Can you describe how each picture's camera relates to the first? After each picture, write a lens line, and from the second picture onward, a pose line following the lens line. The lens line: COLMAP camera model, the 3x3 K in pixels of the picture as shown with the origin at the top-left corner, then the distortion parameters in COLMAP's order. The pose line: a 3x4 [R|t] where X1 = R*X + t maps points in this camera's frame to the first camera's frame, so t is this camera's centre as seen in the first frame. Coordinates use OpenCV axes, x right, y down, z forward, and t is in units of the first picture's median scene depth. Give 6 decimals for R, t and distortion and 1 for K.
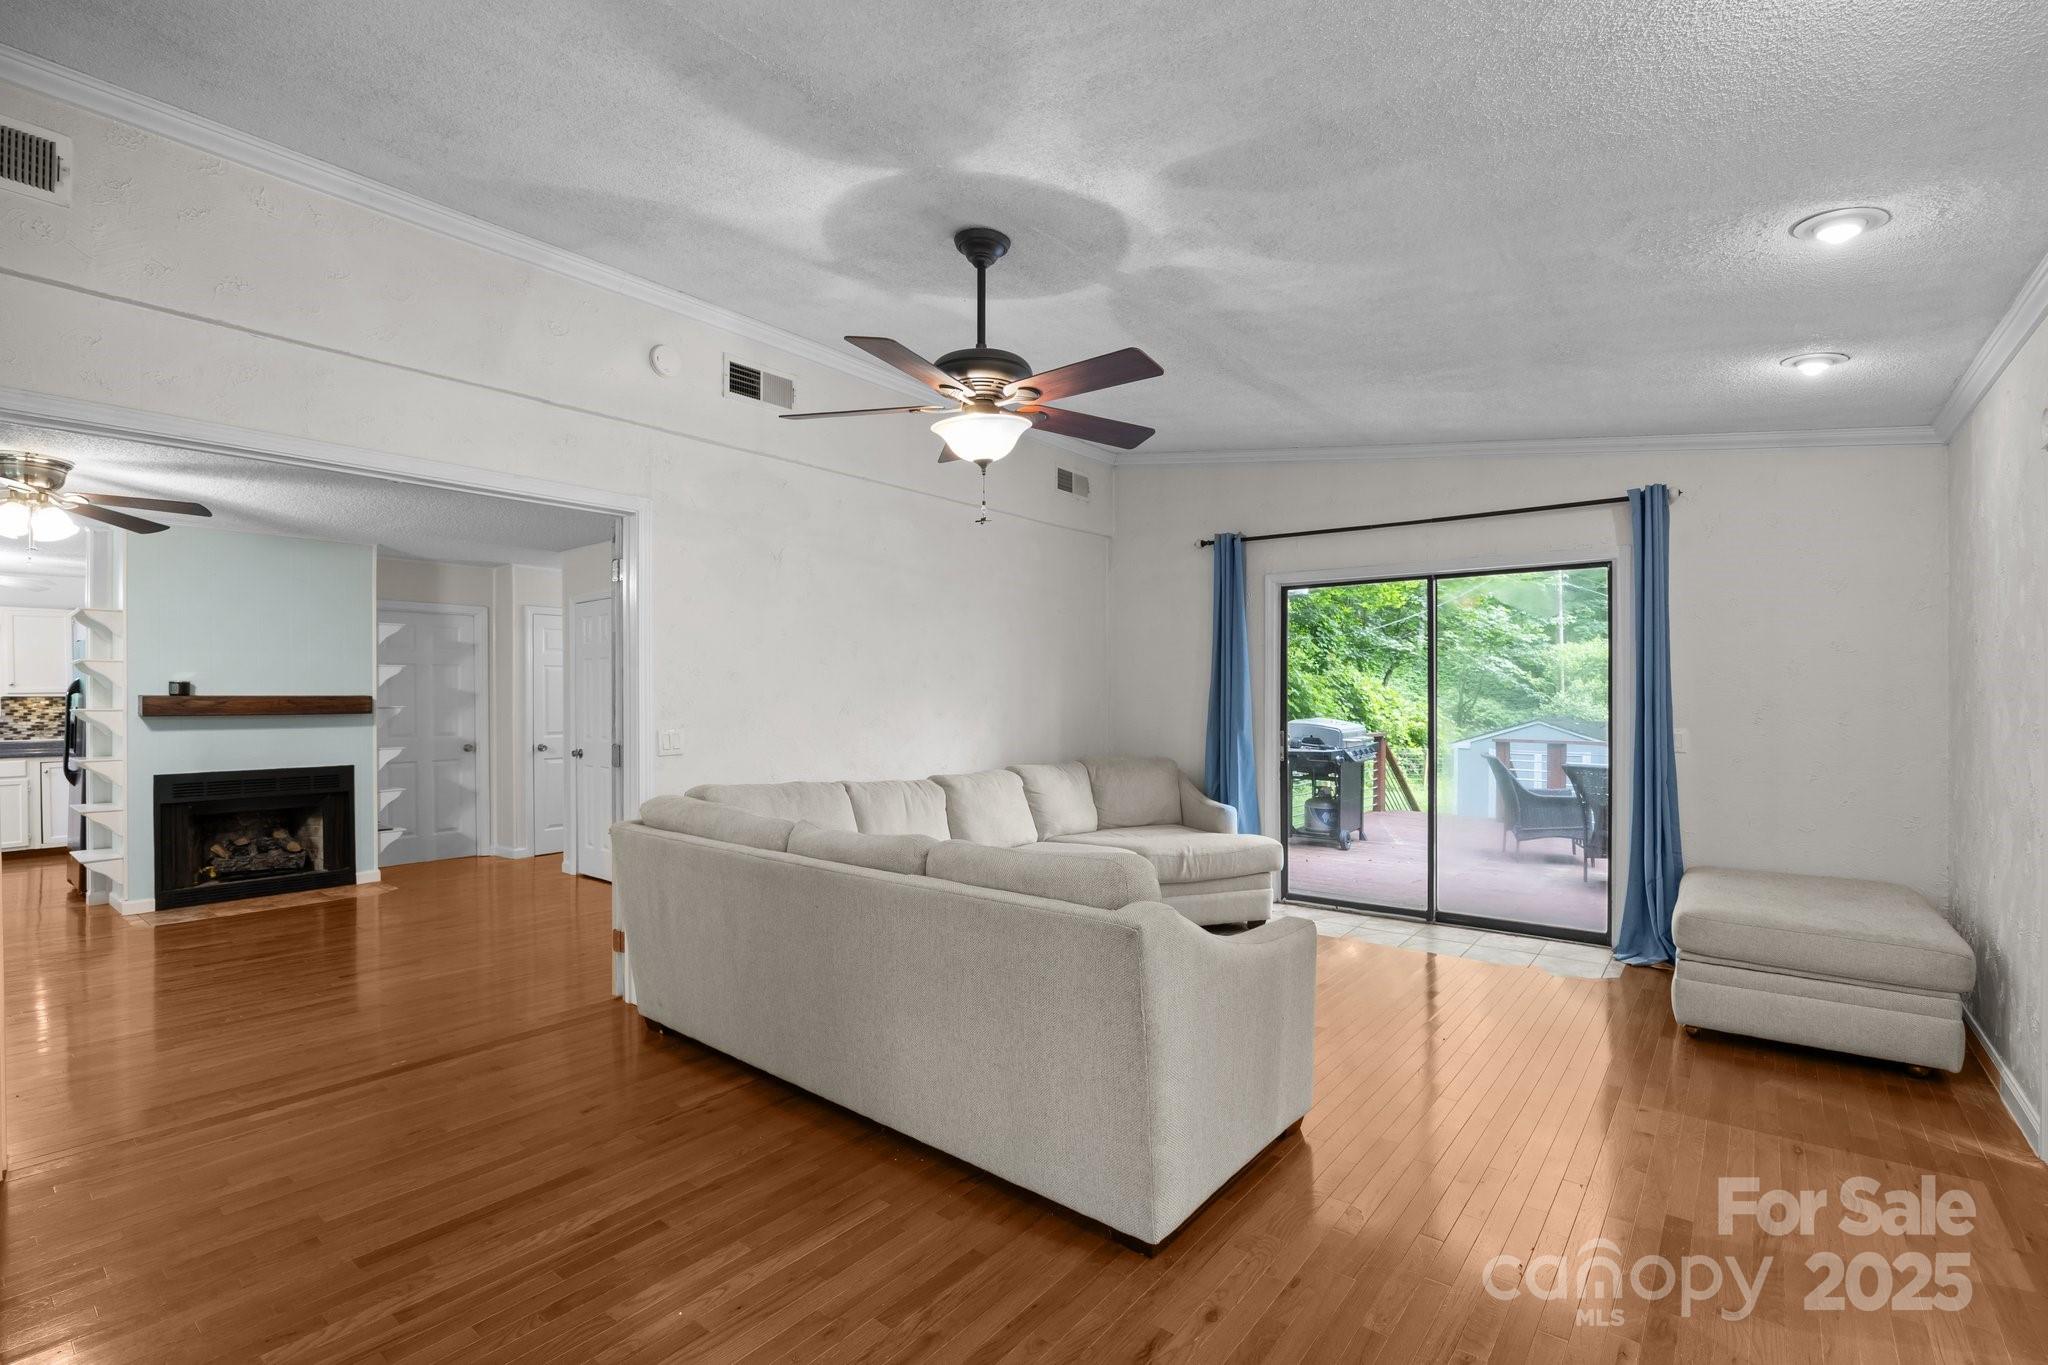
lens RADIAL K [[904.1, 0, 1032.2], [0, 904.1, 699.1], [0, 0, 1]] dist [-0.013779, 0.000132]
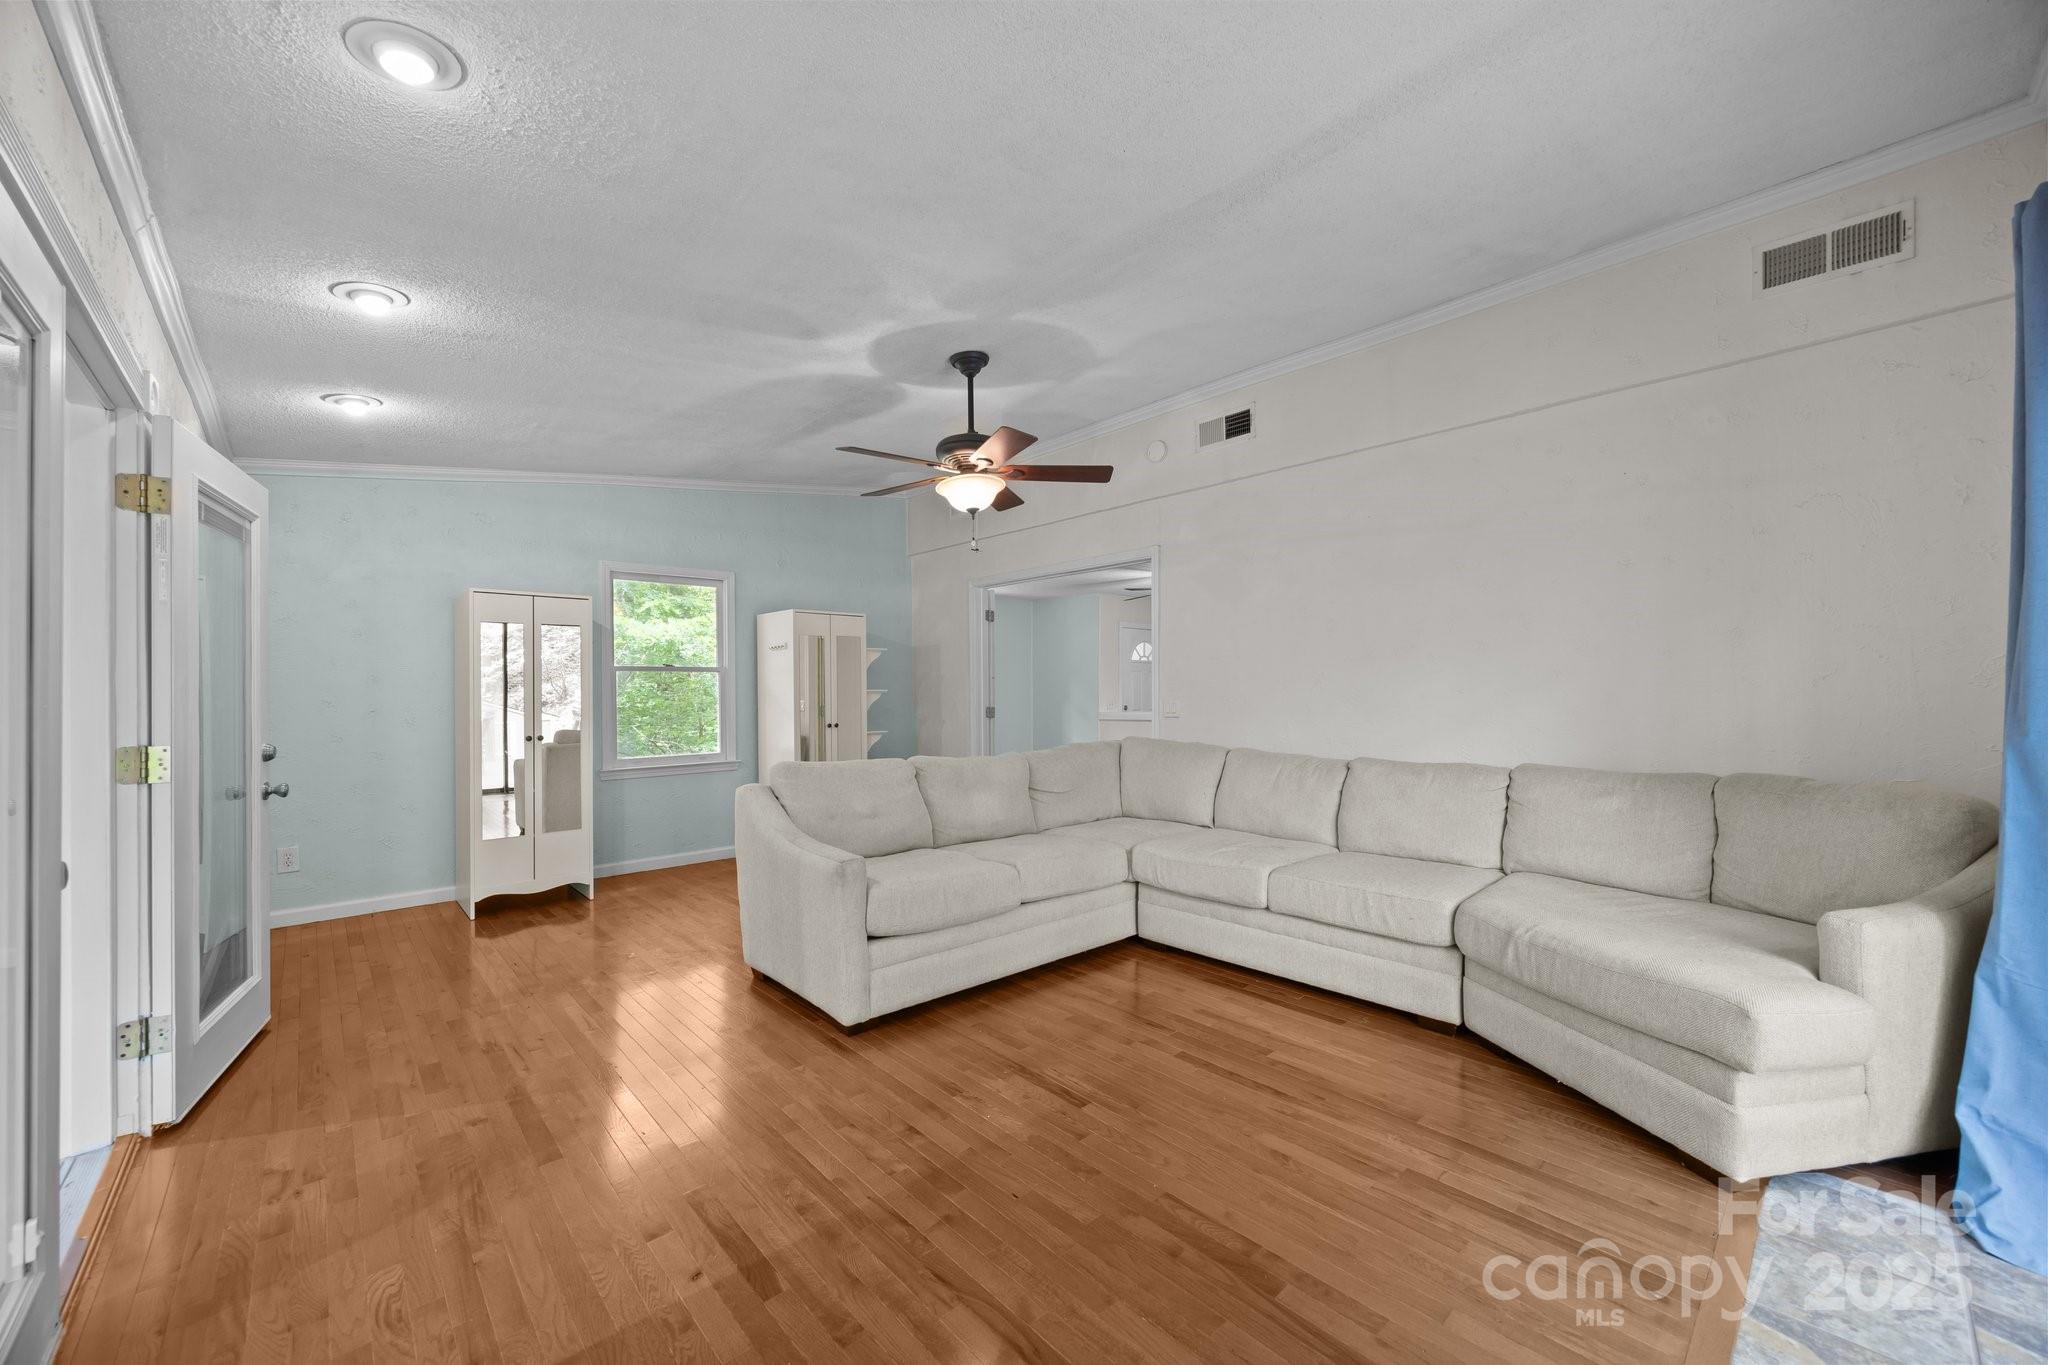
lens RADIAL K [[782.0, 0, 1025.8], [0, 782.0, 691.7], [0, 0, 1]] dist [0.000824, 0.000229]
pose [[-0.161736, -0.002884, -0.986830, 1.185076], [-0.002747, 0.999993, -0.002472, 0.036410], [0.986830, 0.002311, -0.161743, 1.297203]]
